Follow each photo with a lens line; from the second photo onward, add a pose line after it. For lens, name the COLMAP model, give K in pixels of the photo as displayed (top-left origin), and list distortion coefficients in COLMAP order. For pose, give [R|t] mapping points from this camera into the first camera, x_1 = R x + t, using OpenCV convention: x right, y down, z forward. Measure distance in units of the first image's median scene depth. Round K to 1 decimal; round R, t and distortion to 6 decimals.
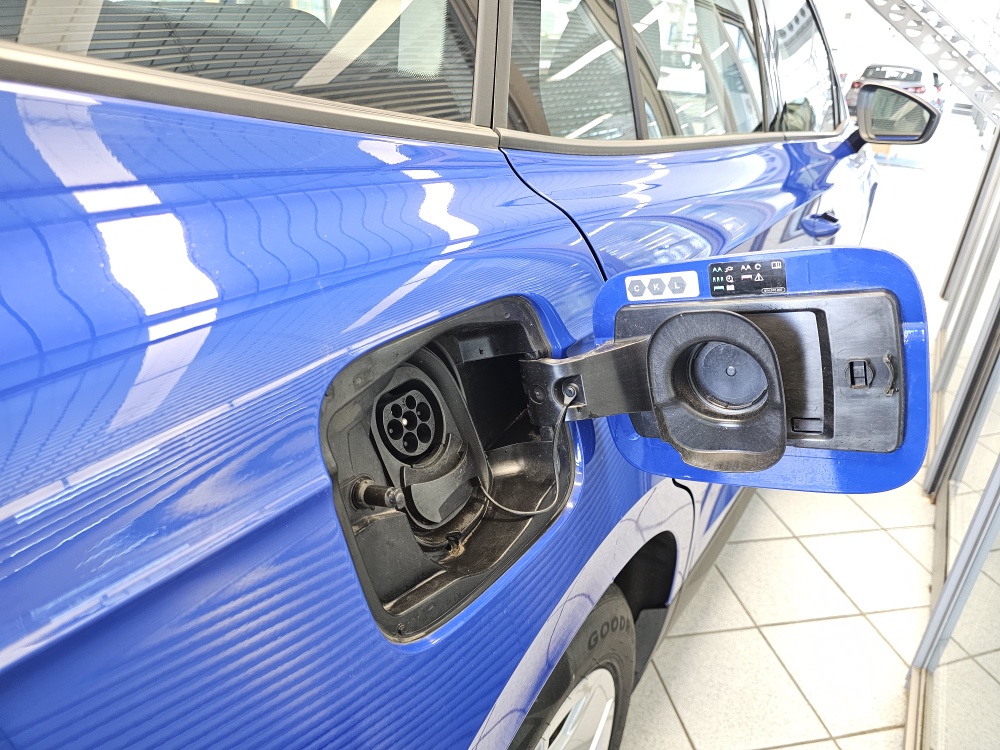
lens RADIAL K [[688.6, 0, 501.7], [0, 688.6, 367.6], [0, 0, 1]] dist [0.047265, -0.066079]
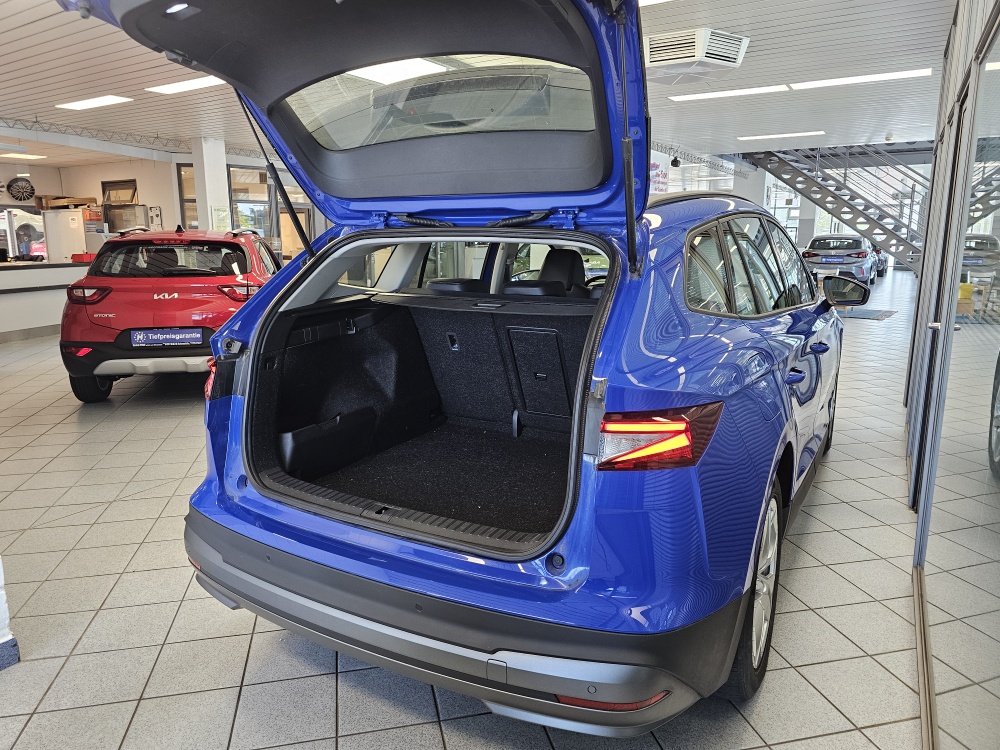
lens RADIAL K [[688.6, 0, 501.7], [0, 688.6, 367.6], [0, 0, 1]] dist [0.047265, -0.066079]
pose [[0.997395, -0.067010, 0.026689, -0.355134], [0.071485, 0.967670, -0.241875, 0.186641], [-0.009618, 0.243153, 0.969940, -0.636565]]
